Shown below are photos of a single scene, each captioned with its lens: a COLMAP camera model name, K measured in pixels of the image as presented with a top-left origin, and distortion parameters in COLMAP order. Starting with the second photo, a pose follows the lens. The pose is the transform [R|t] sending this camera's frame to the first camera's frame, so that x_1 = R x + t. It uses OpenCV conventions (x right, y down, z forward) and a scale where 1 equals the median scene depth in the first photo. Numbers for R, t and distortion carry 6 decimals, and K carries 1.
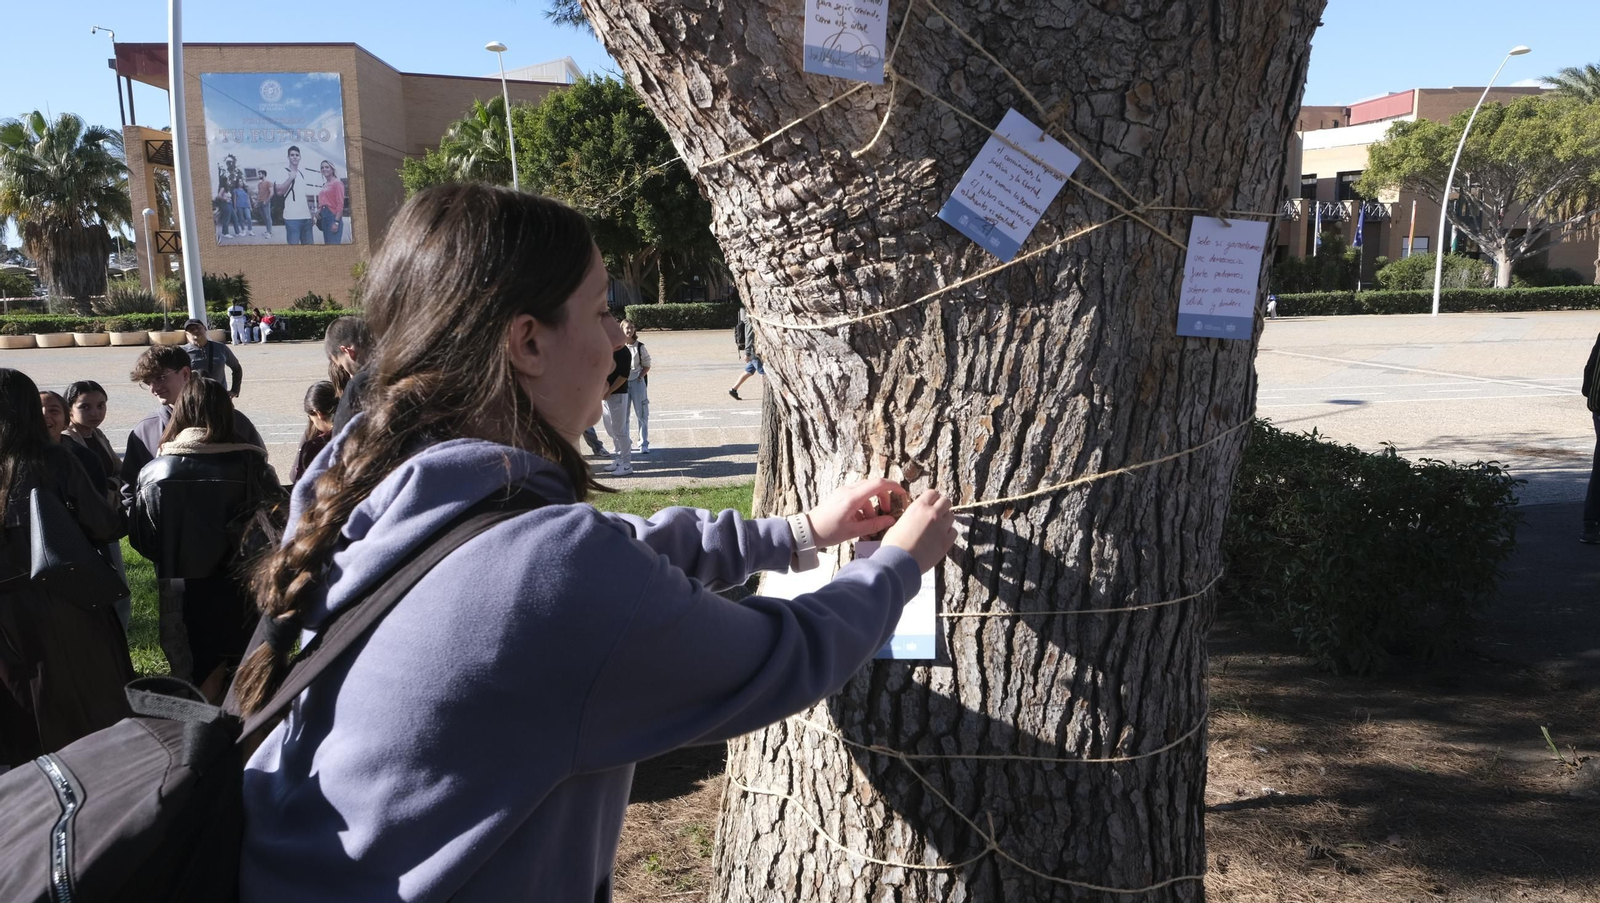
lens RADIAL K [[1085.2, 0, 801.9], [0, 1085.2, 439.4], [0, 0, 1]] dist [-0.020423, 0.007701]
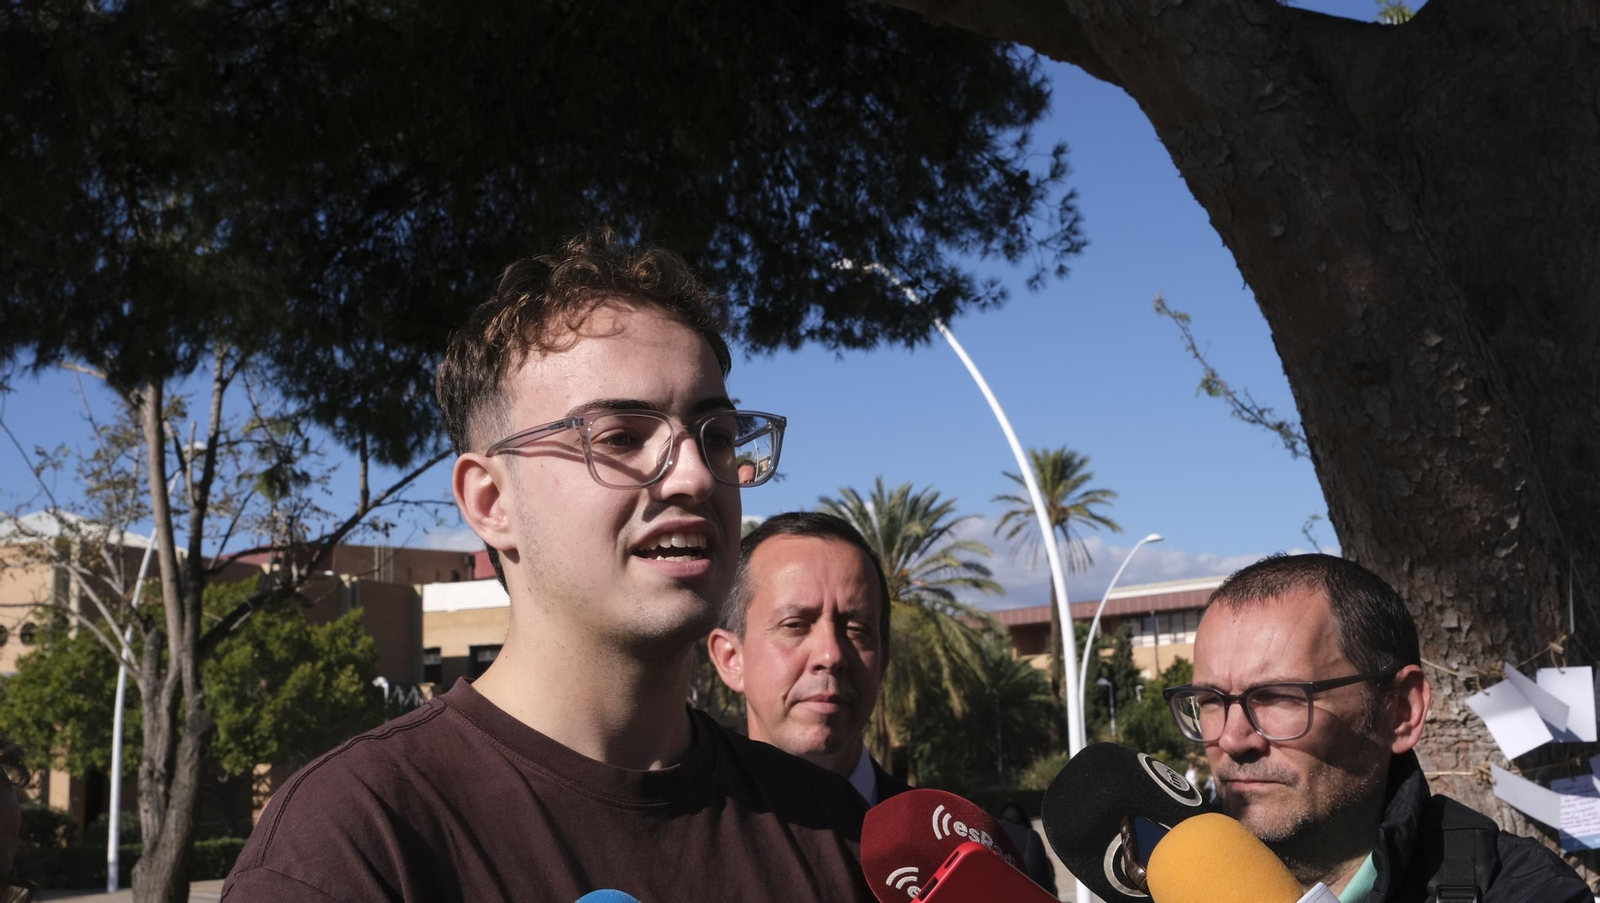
lens RADIAL K [[1830.3, 0, 814.0], [0, 1830.3, 457.1], [0, 0, 1]] dist [-0.006515, 0.000000]
pose [[0.782910, 0.088647, 0.615787, -2.260089], [0.122204, 0.948601, -0.291928, 0.098096], [-0.610015, 0.303805, 0.731837, -0.438274]]
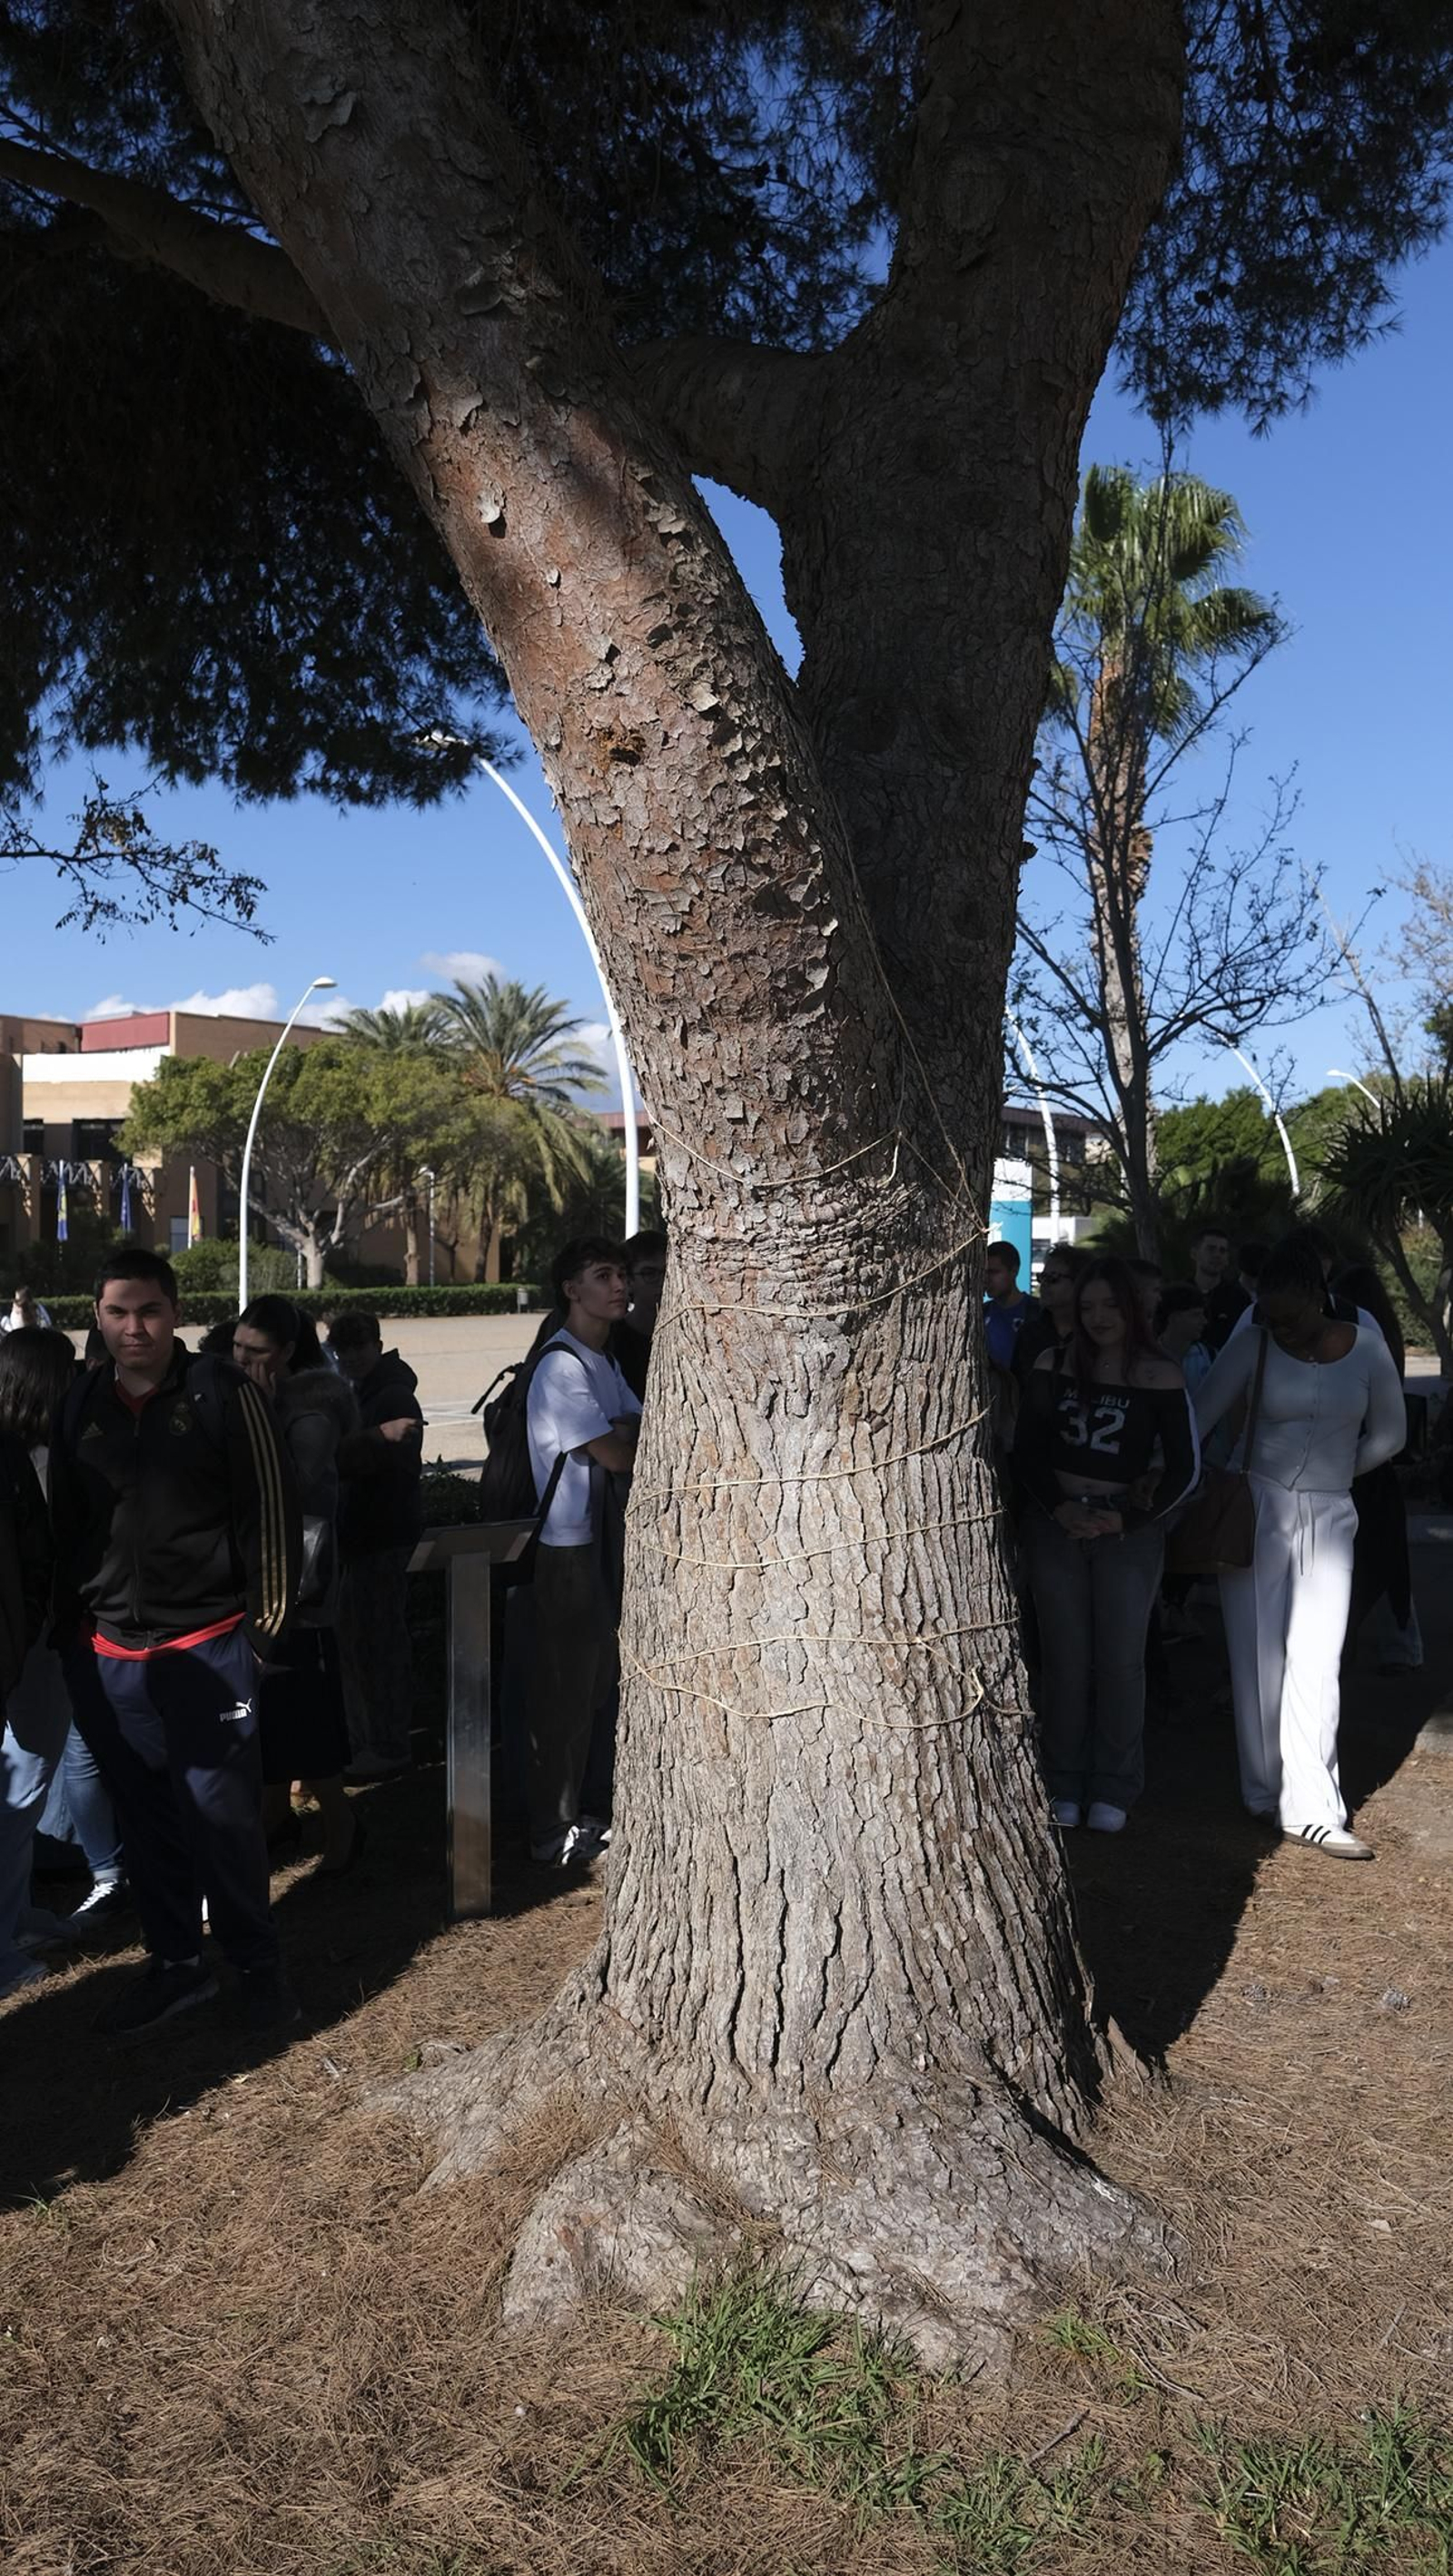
lens RADIAL K [[1747.3, 0, 731.4], [0, 1747.3, 1272.3], [0, 0, 1]] dist [-0.020423, 0.007701]
pose [[0.669237, 0.009402, 0.742989, -1.483254], [0.101258, 0.989438, -0.103727, 0.045950], [-0.736117, 0.144651, 0.661217, -0.257312]]
